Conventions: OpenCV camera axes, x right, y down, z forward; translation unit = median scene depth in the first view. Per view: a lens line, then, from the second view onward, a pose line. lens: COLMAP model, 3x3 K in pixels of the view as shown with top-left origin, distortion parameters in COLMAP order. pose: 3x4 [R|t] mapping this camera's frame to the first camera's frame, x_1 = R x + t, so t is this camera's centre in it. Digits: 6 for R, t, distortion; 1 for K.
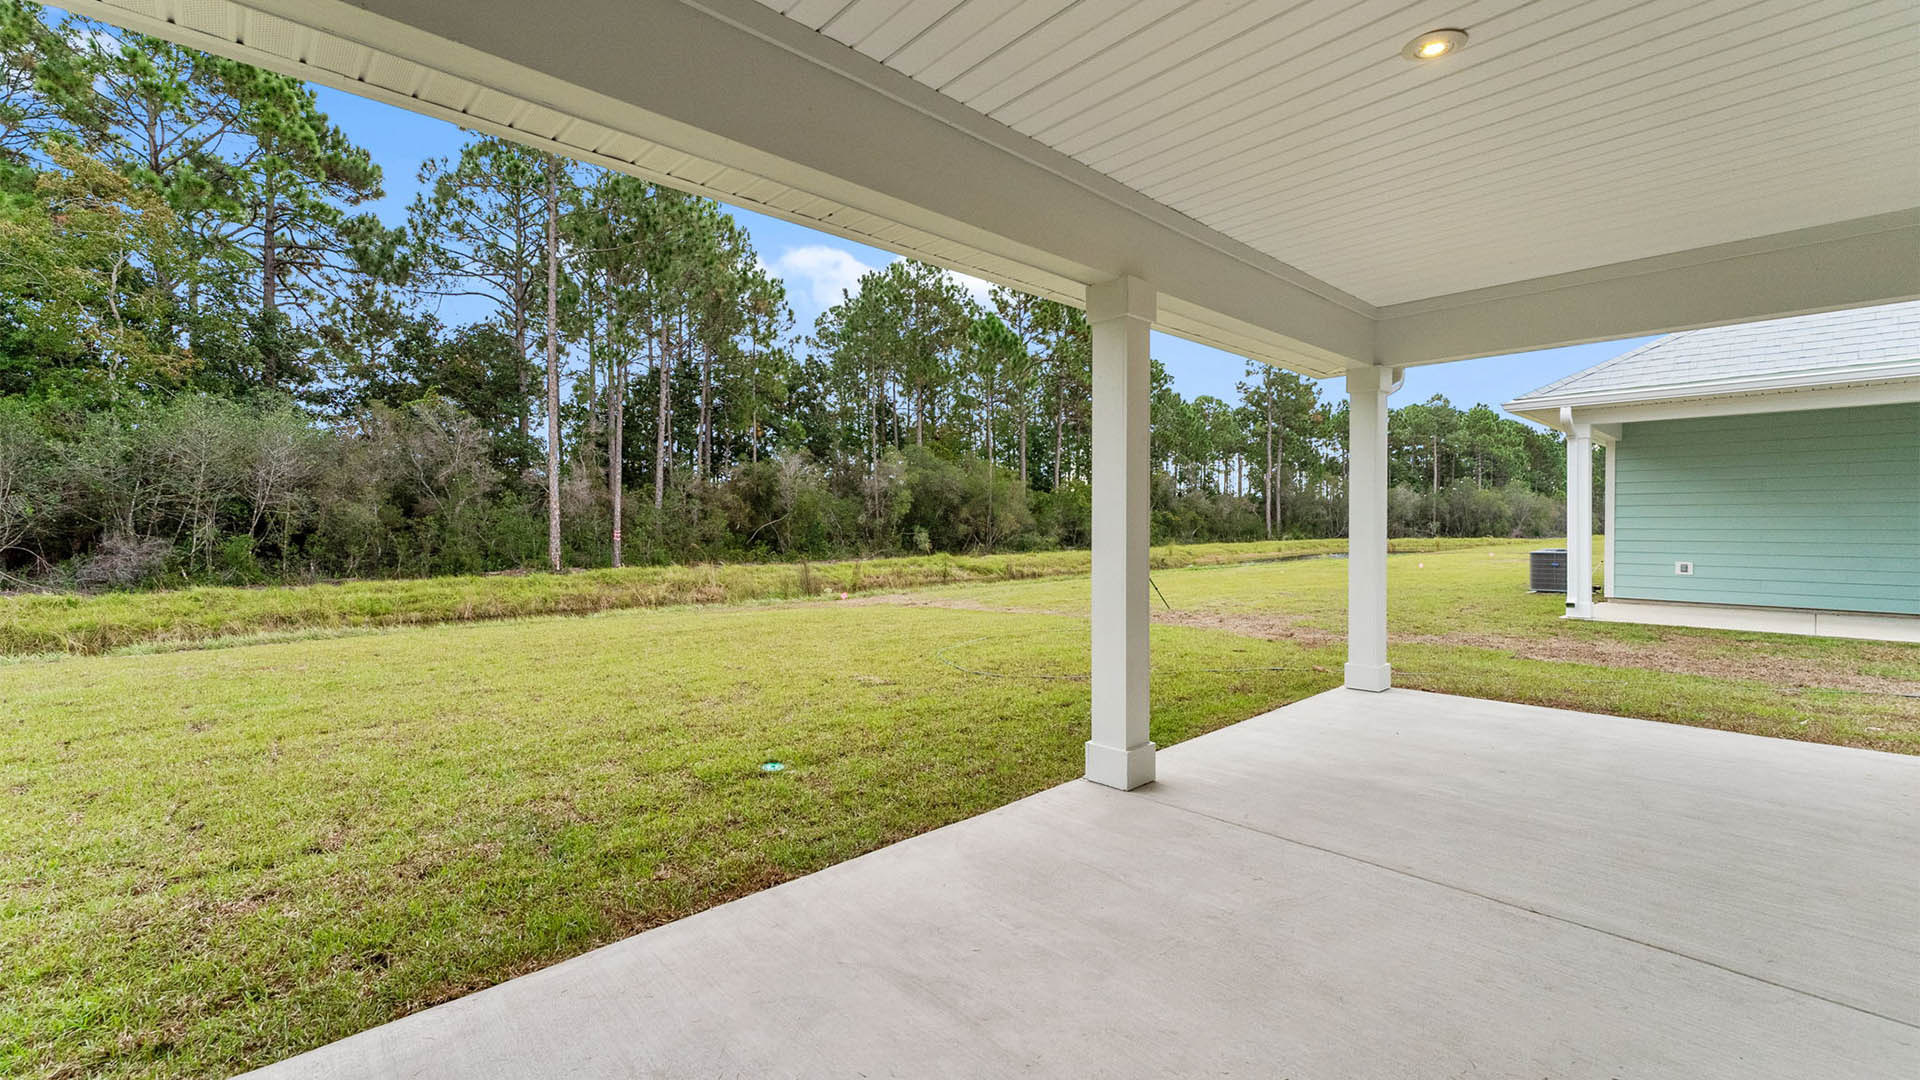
lens RADIAL K [[780.7, 0, 960.0], [0, 780.7, 540.0], [0, 0, 1]] dist [0.000985, 0.000078]
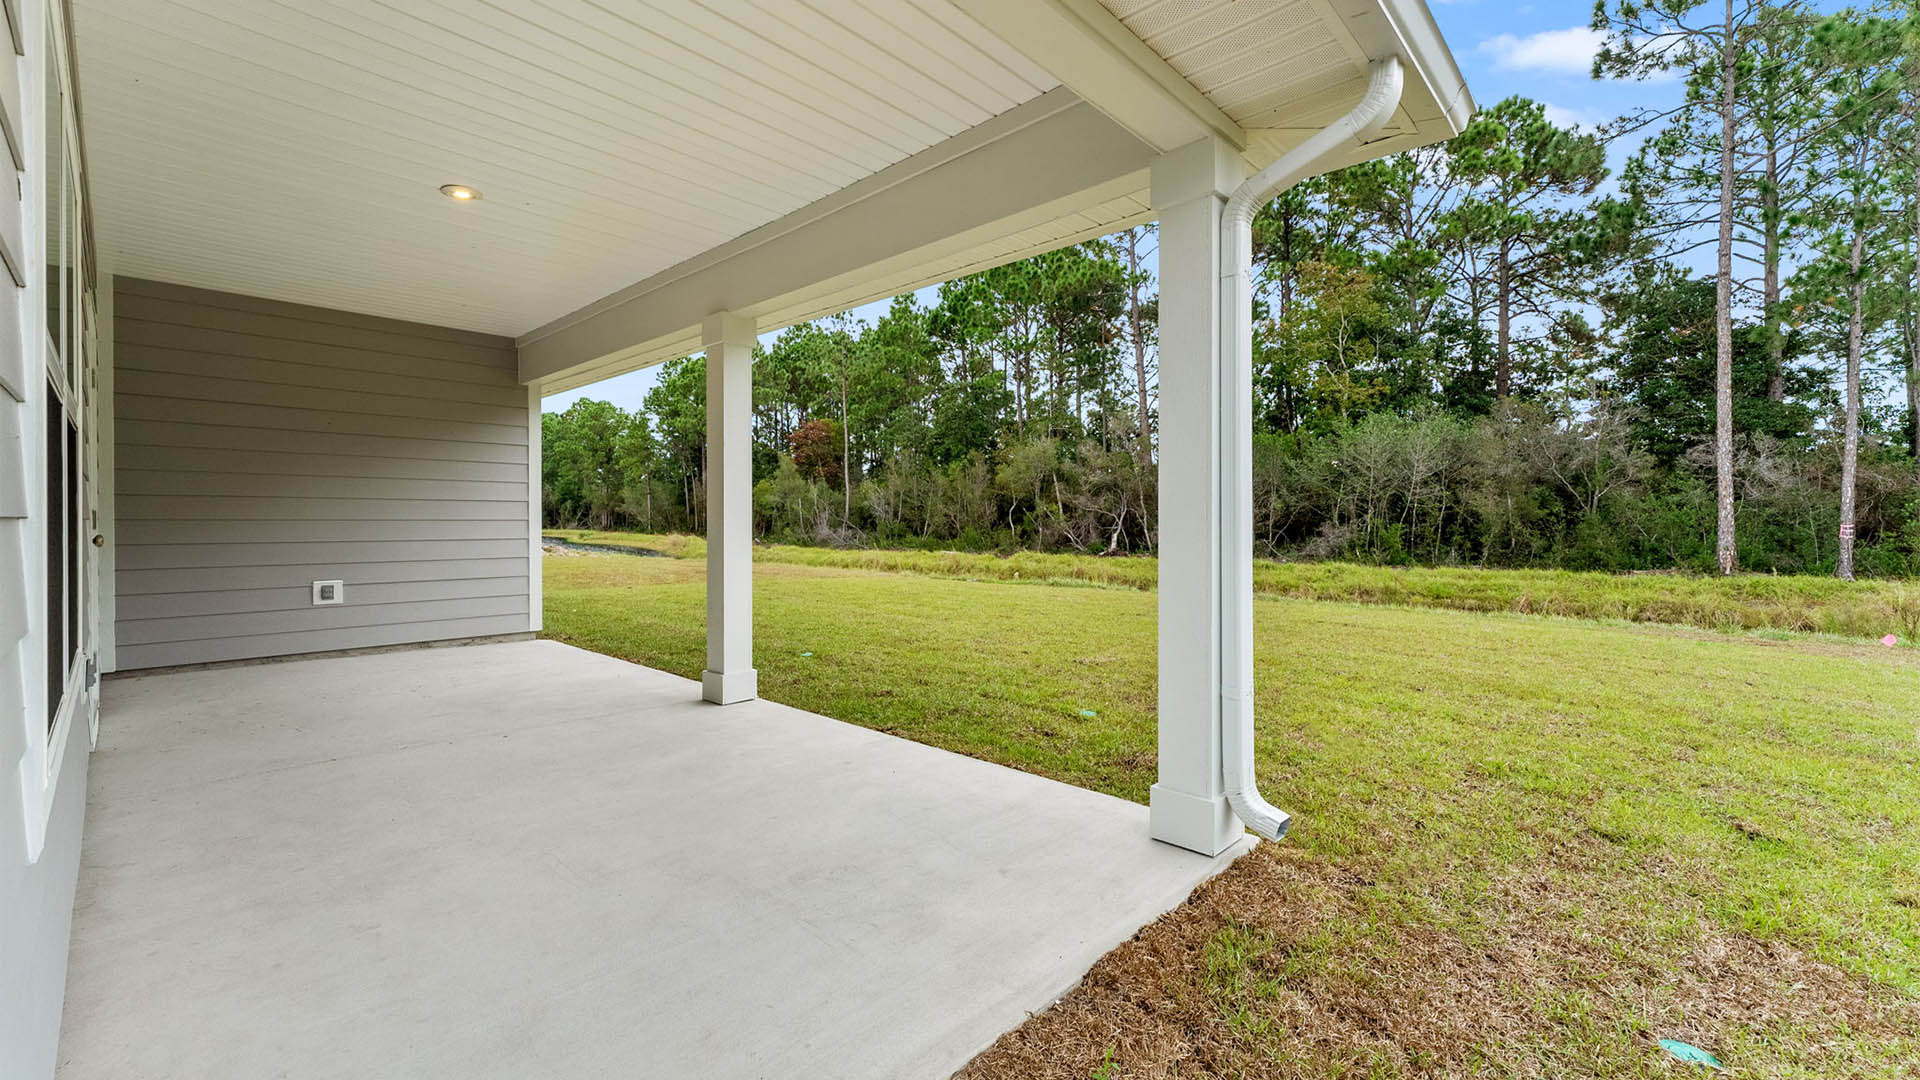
lens RADIAL K [[780.7, 0, 960.0], [0, 780.7, 540.0], [0, 0, 1]] dist [0.000985, 0.000078]
pose [[0.081548, 0.032914, -0.996126, 0.255762], [-0.019303, 0.999319, 0.031440, -0.006898], [0.996482, 0.016664, 0.082128, 0.204397]]
